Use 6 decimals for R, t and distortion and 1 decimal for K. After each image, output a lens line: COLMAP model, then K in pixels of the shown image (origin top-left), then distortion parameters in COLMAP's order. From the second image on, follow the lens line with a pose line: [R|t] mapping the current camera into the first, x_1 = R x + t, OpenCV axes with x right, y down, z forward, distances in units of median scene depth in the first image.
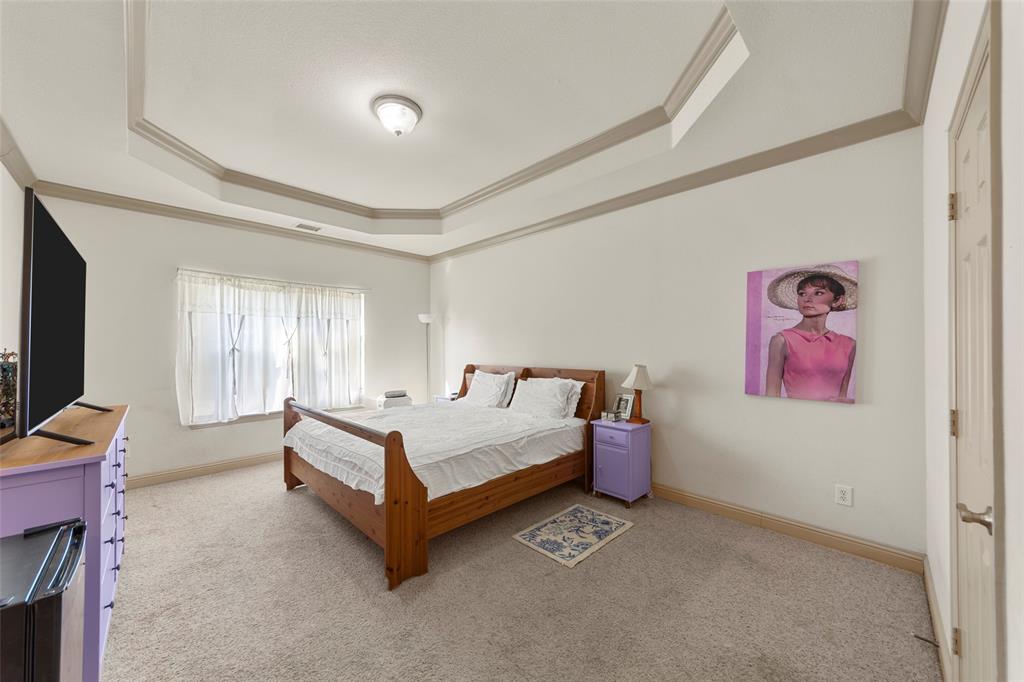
lens RADIAL K [[373.6, 0, 508.5], [0, 373.6, 344.7], [0, 0, 1]] dist [0.005878, -0.000444]
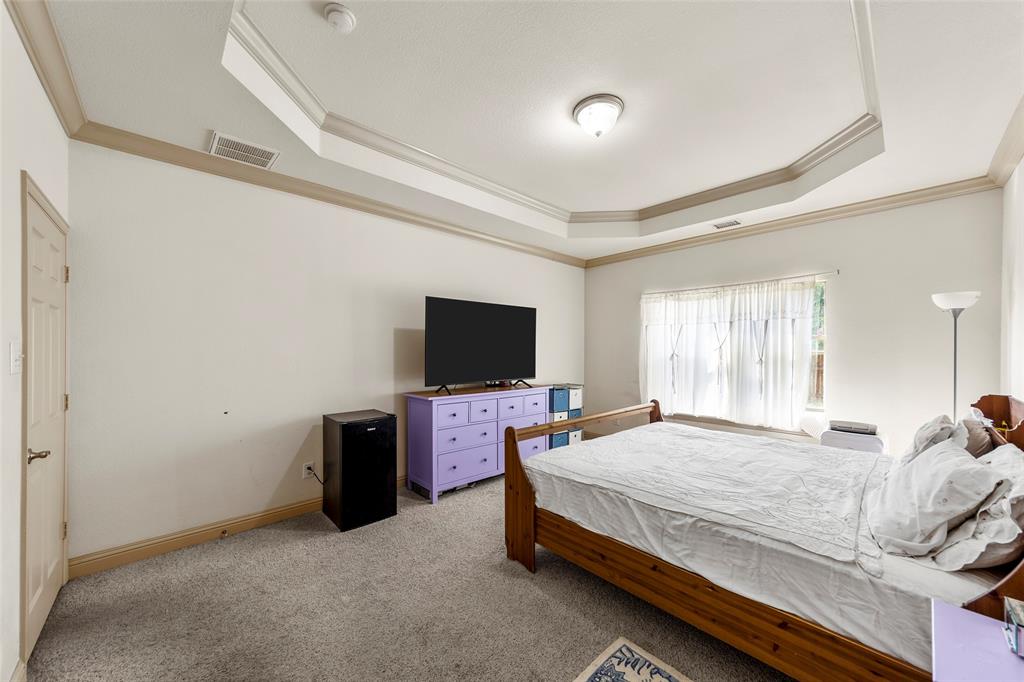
lens RADIAL K [[373.6, 0, 504.4], [0, 373.6, 348.4], [0, 0, 1]] dist [0.005878, -0.000444]
pose [[-0.037787, -0.001357, -0.999285, 0.655400], [0.006569, 0.999977, -0.001606, -0.012828], [0.999264, -0.006625, -0.037778, 0.763139]]
